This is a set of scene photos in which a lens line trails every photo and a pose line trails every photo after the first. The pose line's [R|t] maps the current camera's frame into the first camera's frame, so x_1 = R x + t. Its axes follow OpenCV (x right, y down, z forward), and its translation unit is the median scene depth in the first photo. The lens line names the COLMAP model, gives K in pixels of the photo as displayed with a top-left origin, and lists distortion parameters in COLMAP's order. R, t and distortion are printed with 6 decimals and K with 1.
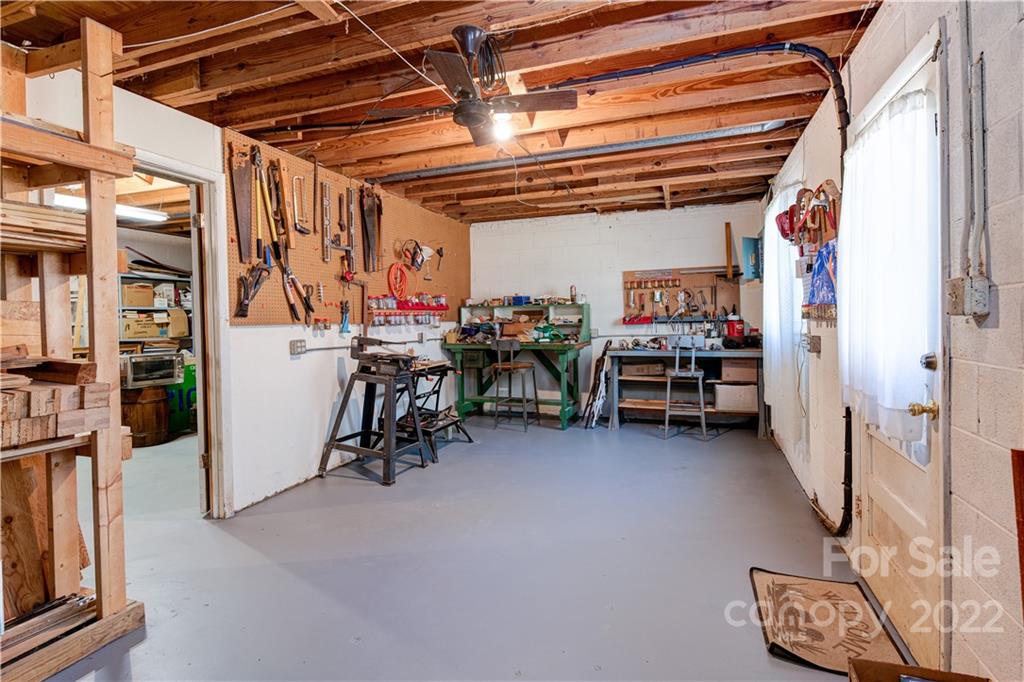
lens RADIAL K [[505.9, 0, 514.4], [0, 505.9, 323.7], [0, 0, 1]] dist [0.013938, -0.010434]
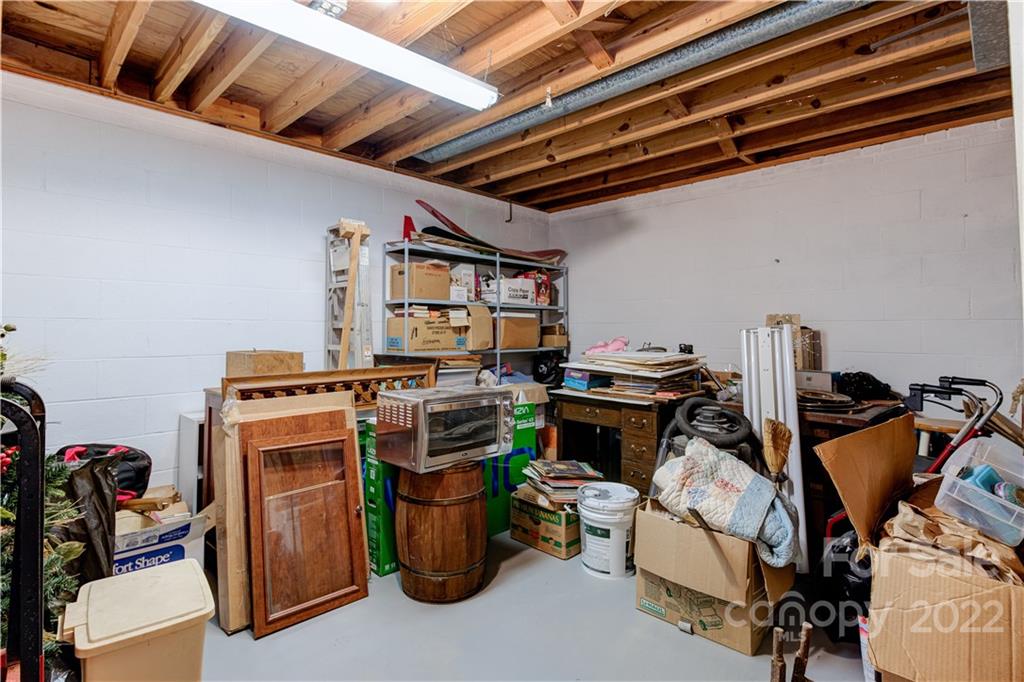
lens RADIAL K [[505.9, 0, 514.4], [0, 505.9, 323.7], [0, 0, 1]] dist [0.013938, -0.010434]
pose [[0.905219, 0.019589, -0.424494, -0.378836], [-0.027066, 0.999566, -0.011591, 0.000493], [0.424083, 0.021982, 0.905357, 0.479840]]
